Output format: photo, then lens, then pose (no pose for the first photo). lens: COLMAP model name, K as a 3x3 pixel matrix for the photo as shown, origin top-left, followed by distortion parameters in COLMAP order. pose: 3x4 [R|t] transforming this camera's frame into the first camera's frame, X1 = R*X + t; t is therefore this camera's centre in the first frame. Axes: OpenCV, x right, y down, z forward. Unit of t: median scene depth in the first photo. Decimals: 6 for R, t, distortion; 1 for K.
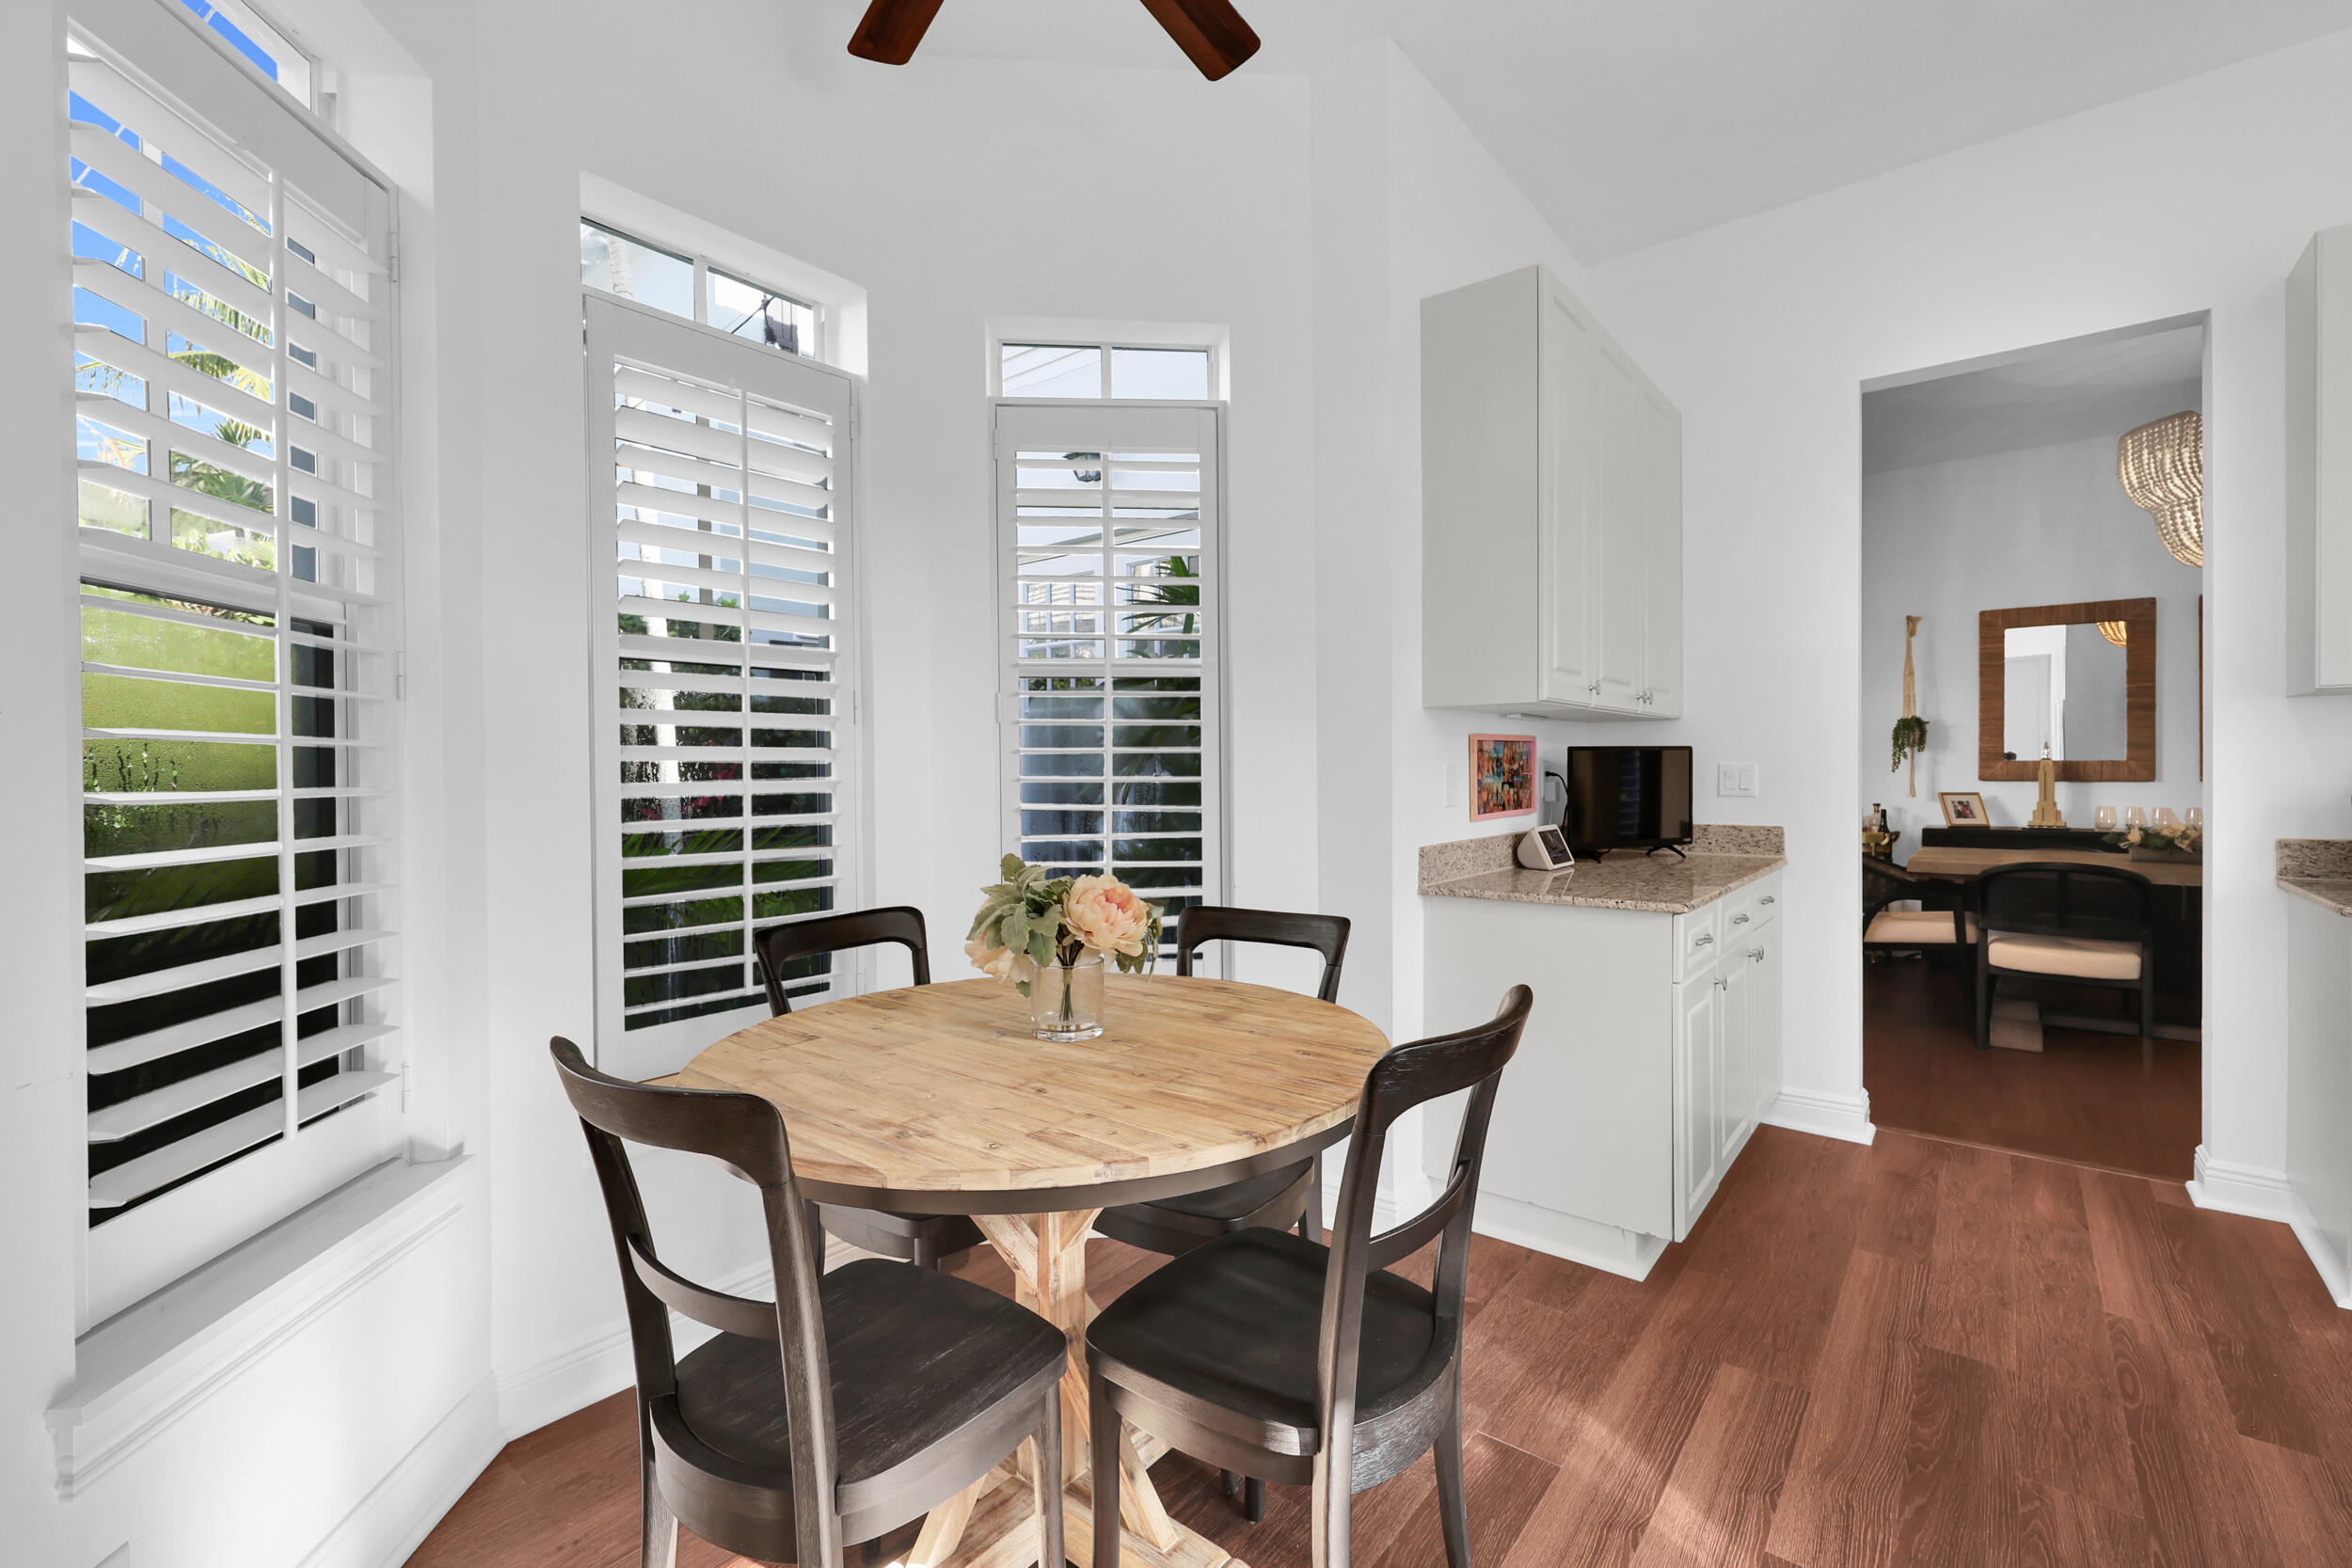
lens RADIAL K [[1000.8, 0, 1175.0], [0, 1000.8, 787.6], [0, 0, 1]] dist [0.000945, 0.000083]
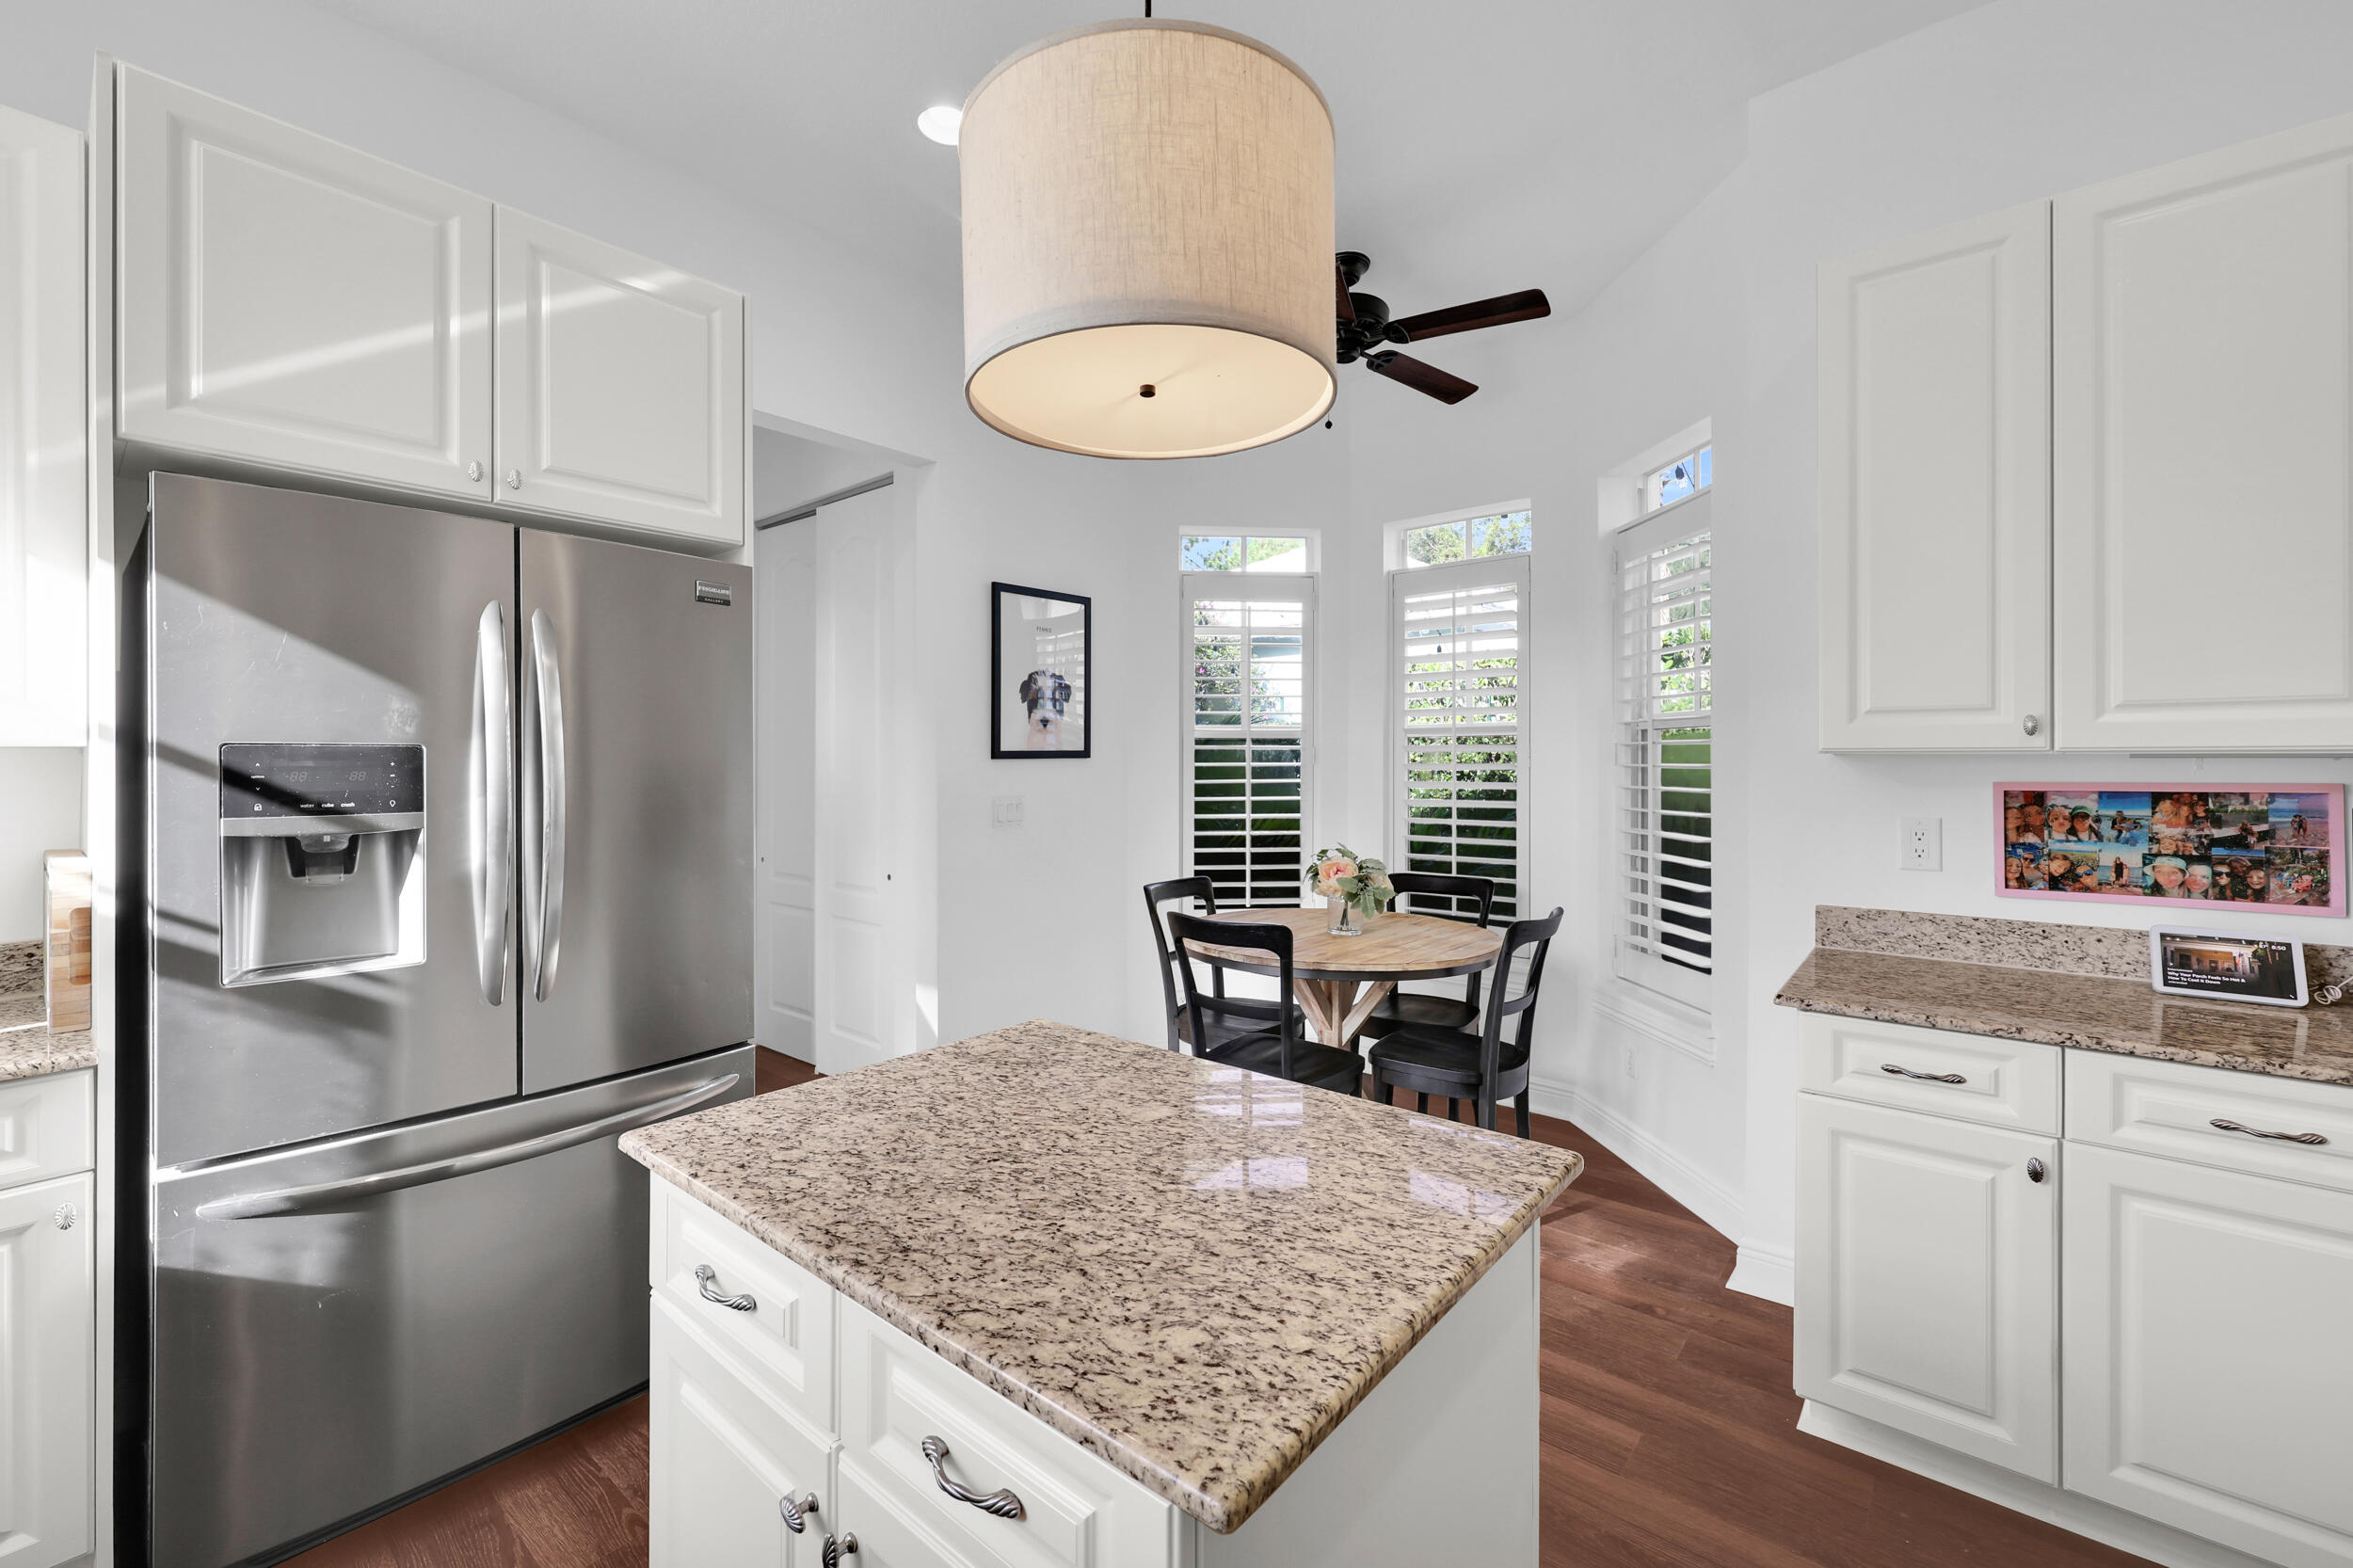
lens RADIAL K [[955.4, 0, 1177.7], [0, 955.4, 767.5], [0, 0, 1]] dist [0.001650, -0.000170]
pose [[0.002277, 0.013131, -0.999911, 0.878506], [-0.019354, 0.999727, 0.013084, -0.052967], [0.999810, 0.019323, 0.002531, 0.311926]]
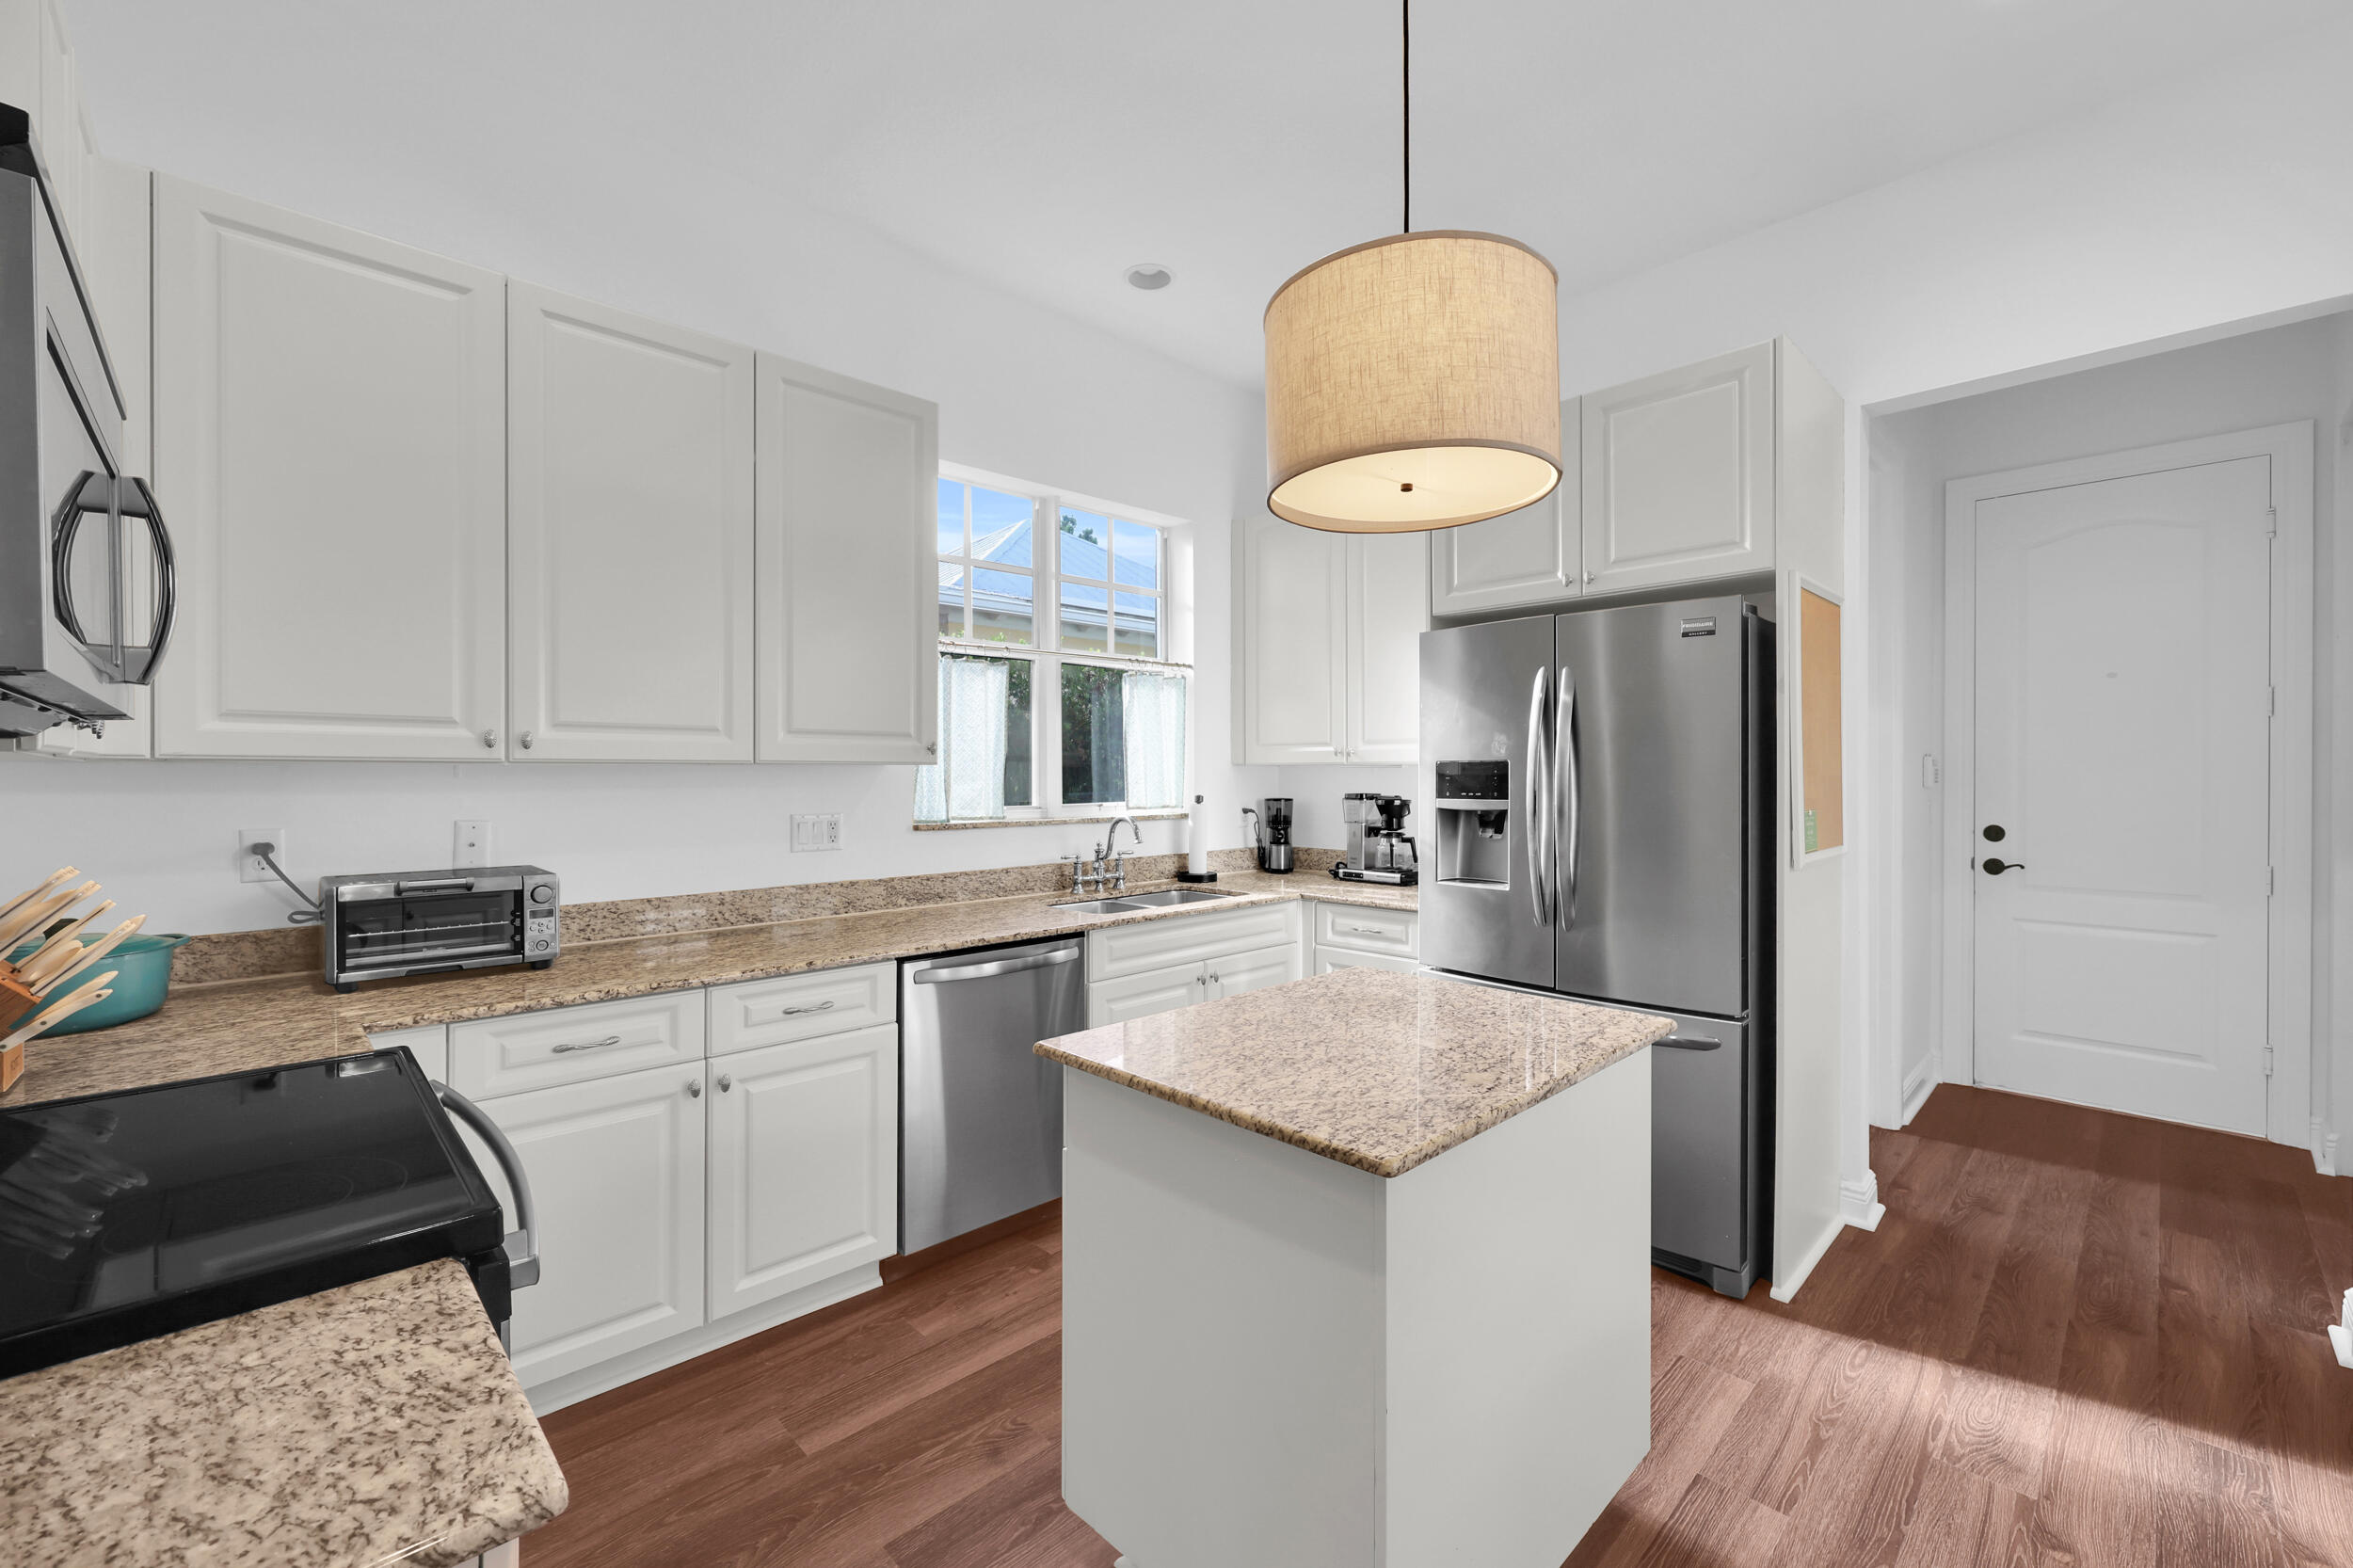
lens RADIAL K [[955.4, 0, 1177.7], [0, 955.4, 767.5], [0, 0, 1]] dist [0.001650, -0.000170]
pose [[-0.995126, 0.008857, 0.098211, 0.594813], [0.010014, 0.999886, 0.011296, -0.056960], [-0.098099, 0.012224, -0.995102, 0.774588]]
